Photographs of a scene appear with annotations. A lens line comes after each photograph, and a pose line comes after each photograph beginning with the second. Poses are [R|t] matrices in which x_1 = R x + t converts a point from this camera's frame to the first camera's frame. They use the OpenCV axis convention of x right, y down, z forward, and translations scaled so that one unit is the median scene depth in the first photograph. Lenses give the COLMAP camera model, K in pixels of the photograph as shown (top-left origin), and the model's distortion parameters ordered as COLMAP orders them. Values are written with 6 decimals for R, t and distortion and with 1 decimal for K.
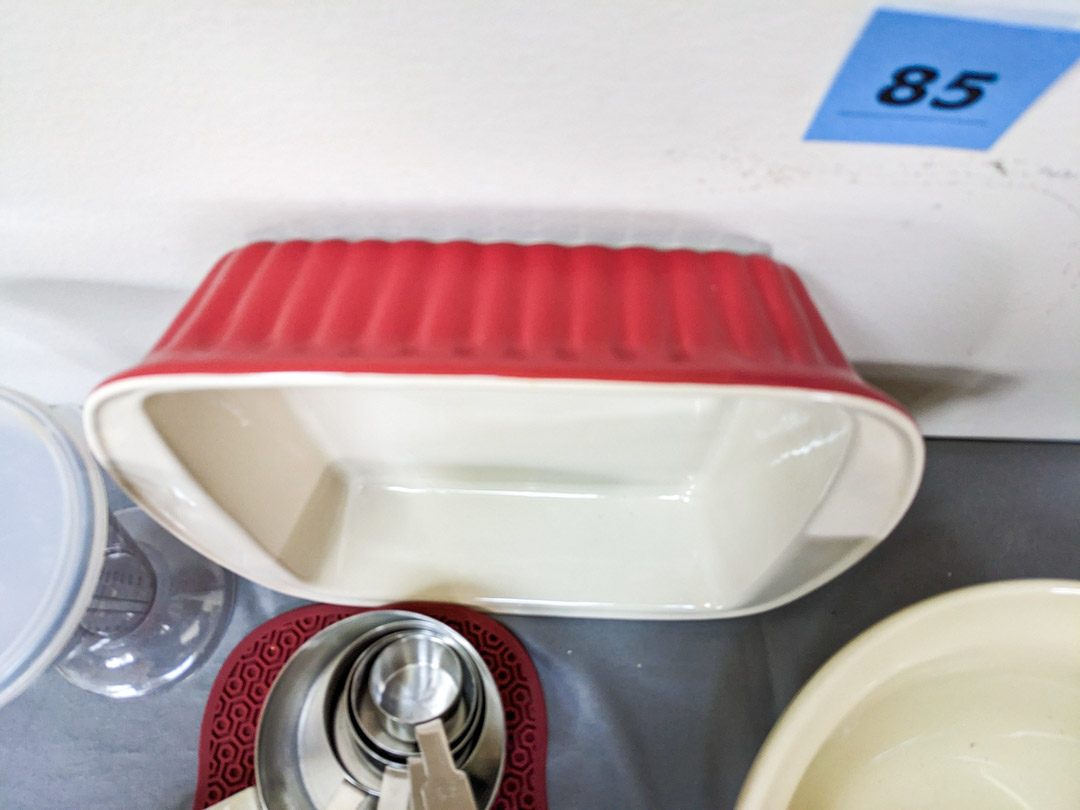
lens RADIAL K [[872.1, 0, 544.9], [0, 872.1, 400.6], [0, 0, 1]] dist [-0.001466, -0.022316]
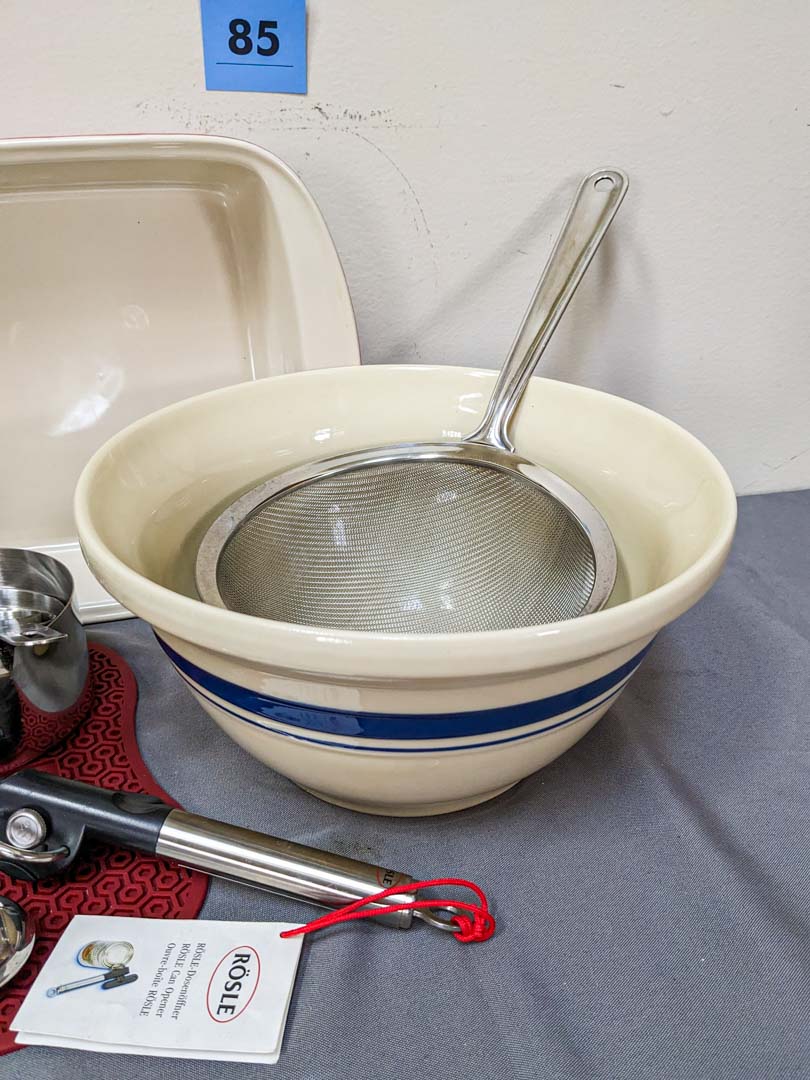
lens RADIAL K [[912.2, 0, 440.8], [0, 912.2, 548.1], [0, 0, 1]] dist [0.002139, -0.035363]
pose [[0.962989, -0.115828, 0.243384, 0.112726], [0.246977, 0.740828, -0.624641, 1.087854], [-0.107954, 0.661633, 0.742016, 0.078751]]
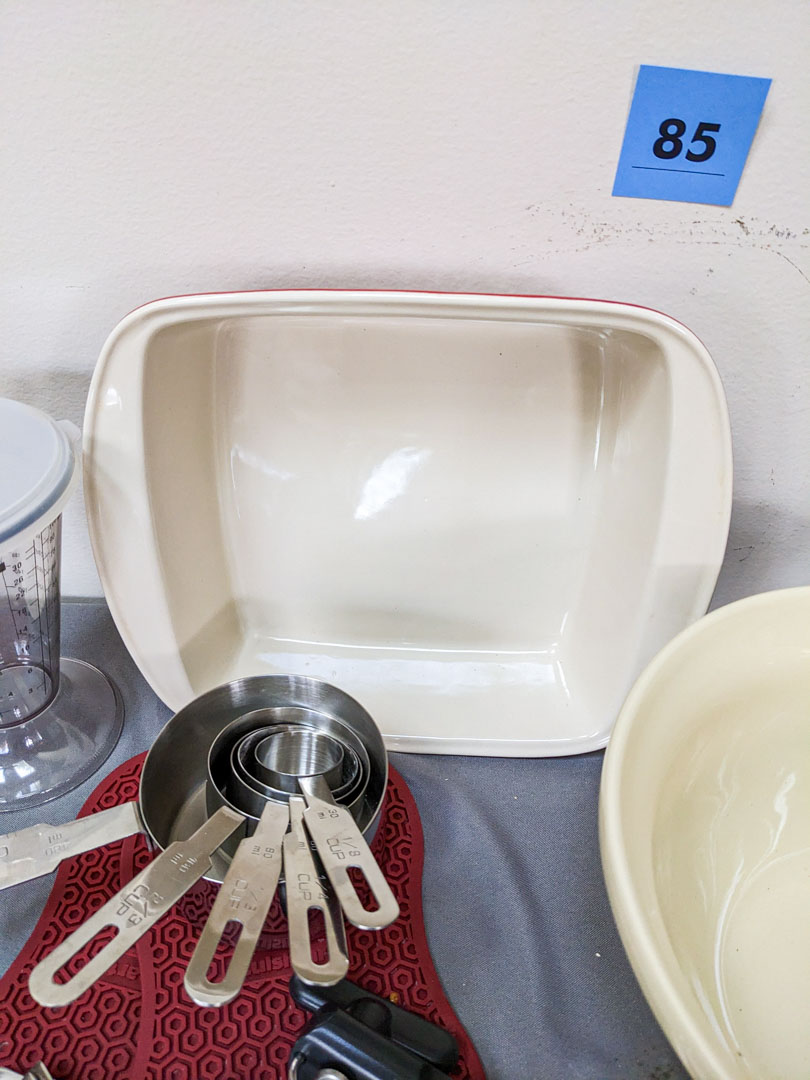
lens RADIAL K [[872.1, 0, 409.2], [0, 872.1, 530.6], [0, 0, 1]] dist [-0.001466, -0.022316]
pose [[0.999245, 0.037851, 0.008765, -0.038697], [-0.027996, 0.857890, -0.513069, 0.628009], [-0.026940, 0.512437, 0.858302, -0.022377]]
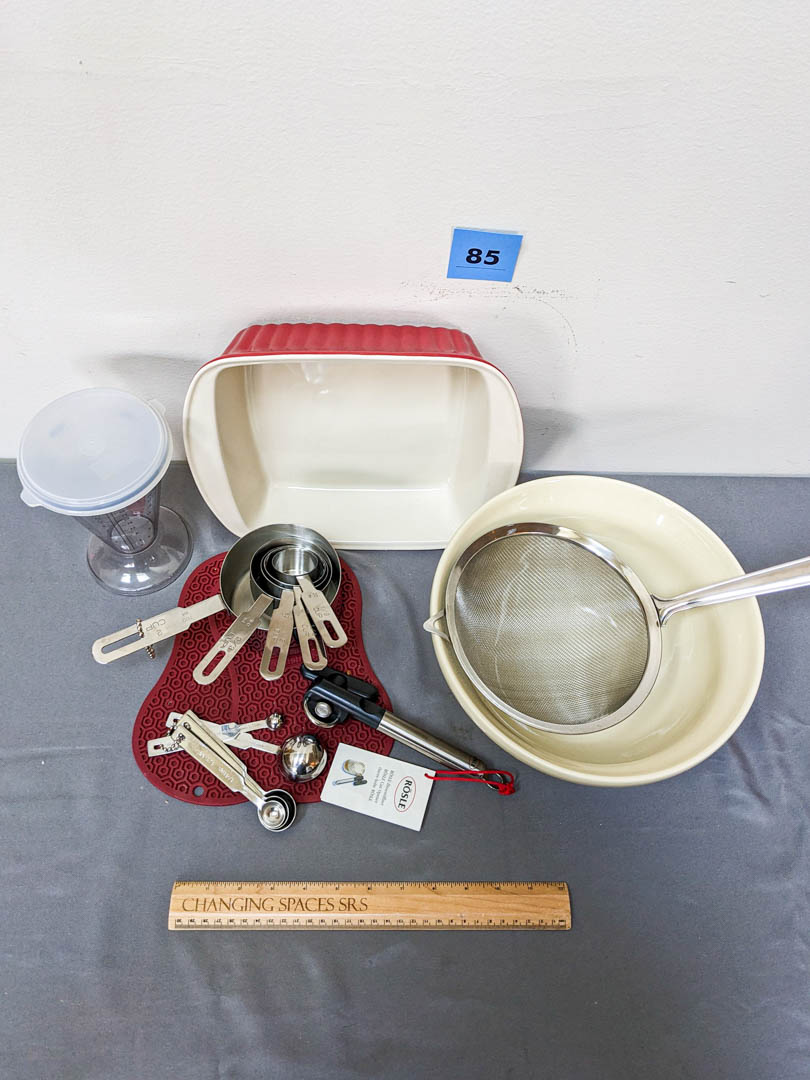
lens RADIAL K [[872.1, 0, 409.4], [0, 872.1, 499.3], [0, 0, 1]] dist [-0.001466, -0.022316]
pose [[0.998213, -0.007070, 0.059332, -0.005607], [0.020782, 0.972057, -0.233825, 0.662822], [-0.056021, 0.234640, 0.970467, -0.994922]]
